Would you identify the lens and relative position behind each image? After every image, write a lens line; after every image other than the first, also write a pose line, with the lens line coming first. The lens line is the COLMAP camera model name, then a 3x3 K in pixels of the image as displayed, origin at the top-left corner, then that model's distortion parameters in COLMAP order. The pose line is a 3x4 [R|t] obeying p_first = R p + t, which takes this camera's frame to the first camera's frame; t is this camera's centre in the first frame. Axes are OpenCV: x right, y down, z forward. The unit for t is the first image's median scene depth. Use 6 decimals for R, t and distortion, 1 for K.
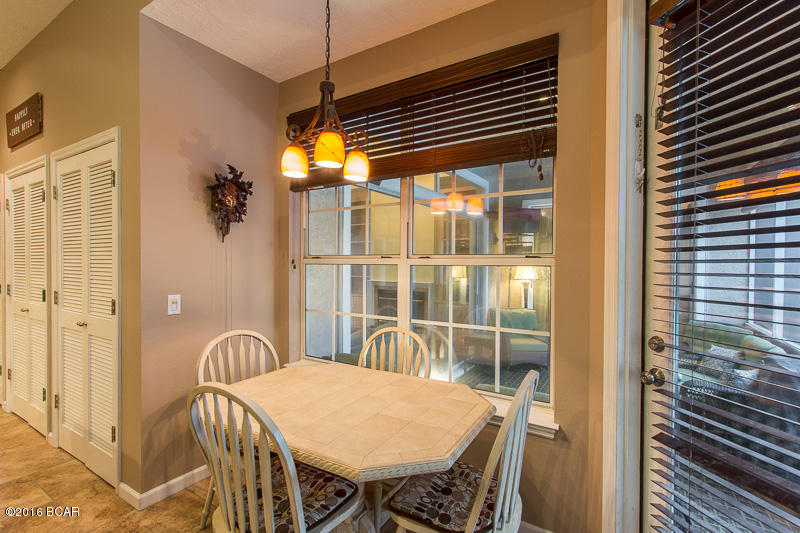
lens RADIAL K [[389.9, 0, 400.0], [0, 389.9, 266.5], [0, 0, 1]] dist [0.002758, 0.000450]
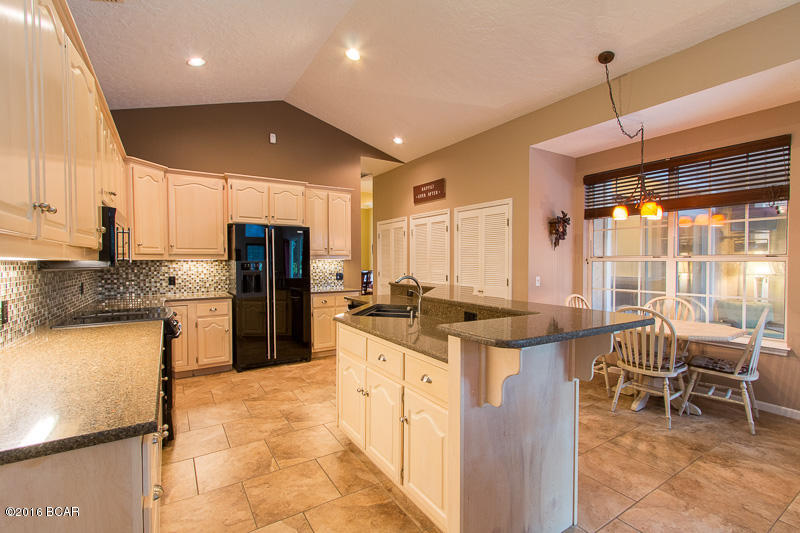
lens RADIAL K [[372.5, 0, 398.4], [0, 372.5, 269.0], [0, 0, 1]] dist [0.002594, 0.000287]
pose [[0.900960, 0.001018, -0.433901, -0.350004], [0.004019, 0.999935, 0.010690, 0.006379], [0.433883, -0.011375, 0.900897, -0.983206]]
